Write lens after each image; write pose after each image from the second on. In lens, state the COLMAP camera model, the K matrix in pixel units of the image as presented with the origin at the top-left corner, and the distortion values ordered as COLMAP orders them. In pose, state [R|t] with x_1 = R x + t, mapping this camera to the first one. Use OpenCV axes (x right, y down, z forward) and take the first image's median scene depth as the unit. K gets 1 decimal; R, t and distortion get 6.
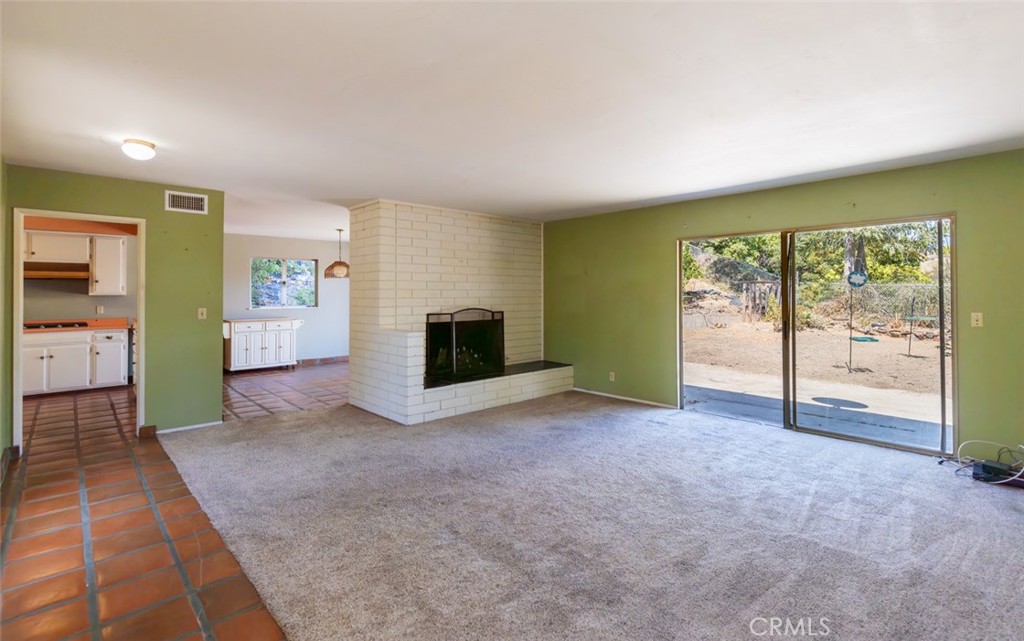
lens RADIAL K [[475.8, 0, 524.8], [0, 475.8, 297.1], [0, 0, 1]] dist [0.011398, -0.001284]
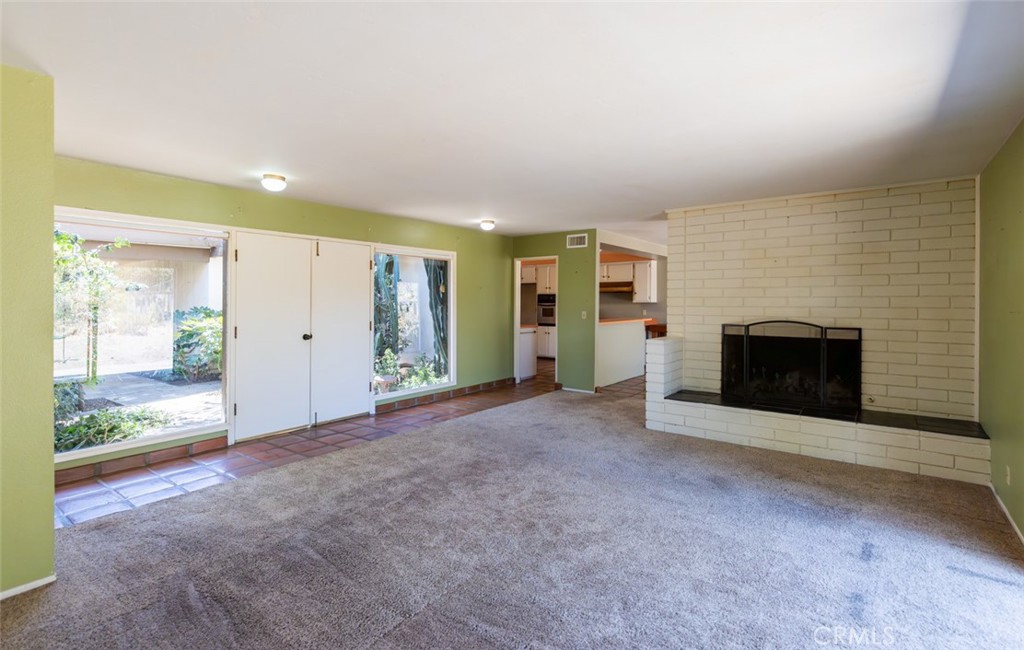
lens RADIAL K [[481.5, 0, 513.4], [0, 481.5, 318.4], [0, 0, 1]] dist [0.005839, -0.001541]
pose [[0.160245, 0.036129, -0.986416, 0.583348], [-0.008447, 0.999344, 0.035230, -0.004565], [0.987041, 0.002687, 0.160445, 0.429323]]
